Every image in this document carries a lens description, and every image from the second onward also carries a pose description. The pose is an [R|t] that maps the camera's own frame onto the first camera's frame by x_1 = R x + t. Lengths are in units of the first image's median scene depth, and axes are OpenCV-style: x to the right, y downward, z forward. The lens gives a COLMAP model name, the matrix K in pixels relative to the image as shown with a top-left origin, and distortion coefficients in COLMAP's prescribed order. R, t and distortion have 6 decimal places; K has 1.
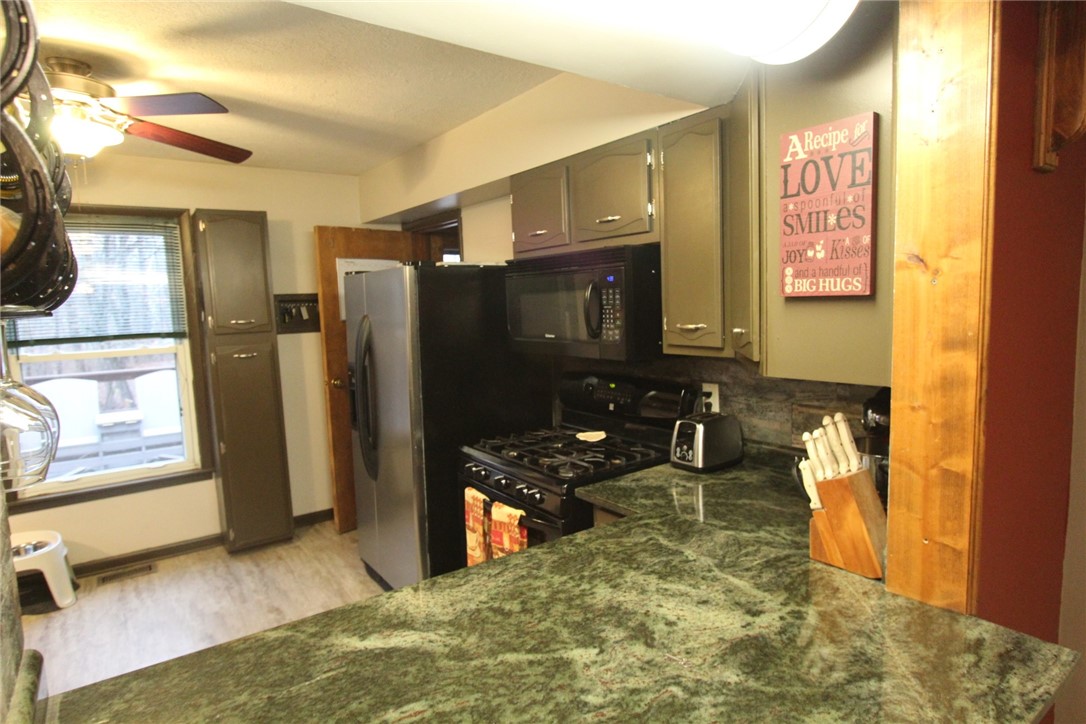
lens RADIAL K [[603.2, 0, 543.0], [0, 603.2, 362.0], [0, 0, 1]] dist [-0.025477, 0.010181]
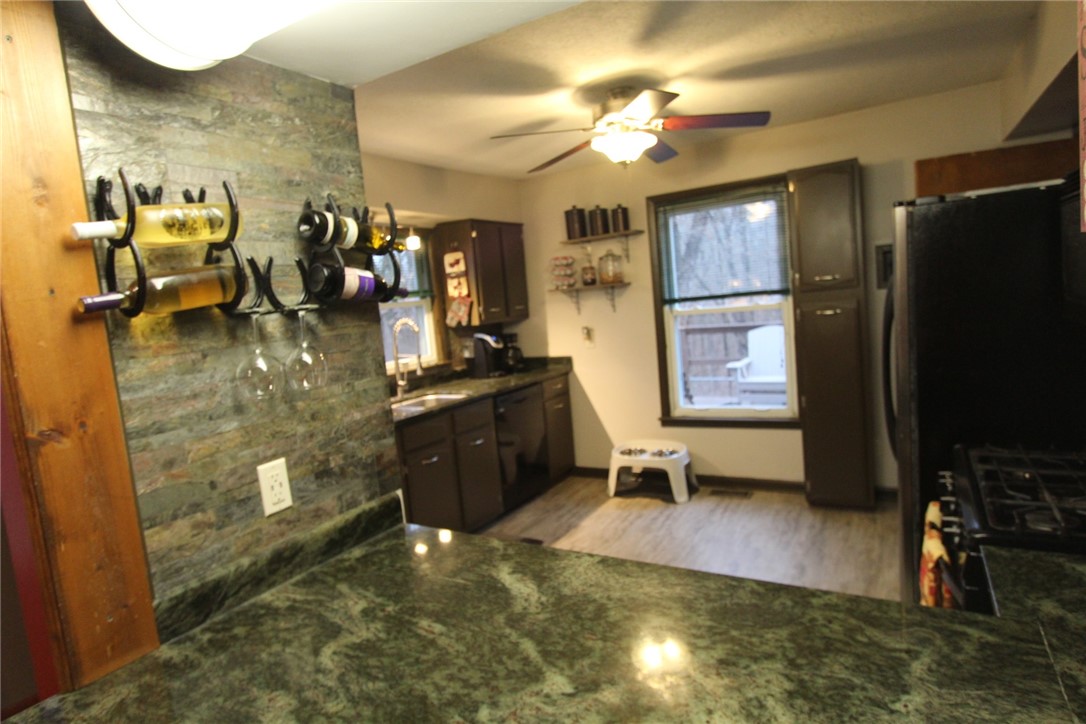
lens RADIAL K [[603.2, 0, 543.0], [0, 603.2, 362.0], [0, 0, 1]] dist [-0.025477, 0.010181]
pose [[0.389749, 0.092335, -0.916281, 0.498505], [-0.009693, 0.995317, 0.096177, -0.043458], [0.920870, -0.028604, 0.388819, 0.391977]]
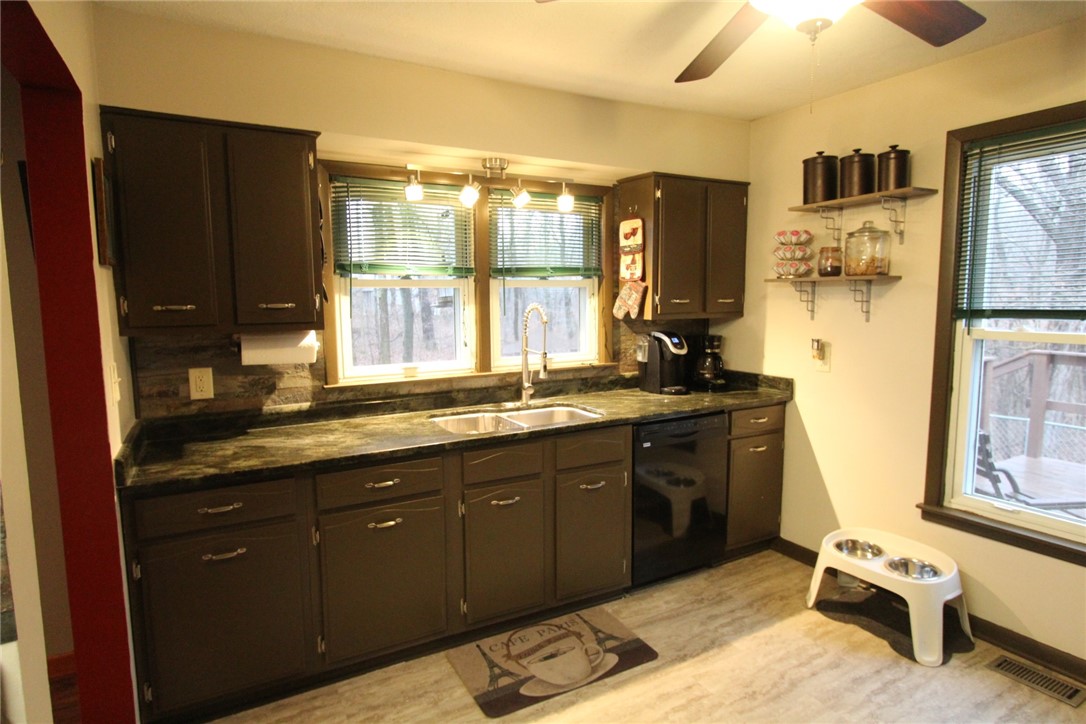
lens RADIAL K [[603.2, 0, 543.0], [0, 603.2, 362.0], [0, 0, 1]] dist [-0.025477, 0.010181]
pose [[-0.117255, 0.141798, -0.982927, -0.096295], [-0.081432, 0.985048, 0.151818, -0.079744], [0.989758, 0.097844, -0.103954, 1.035935]]
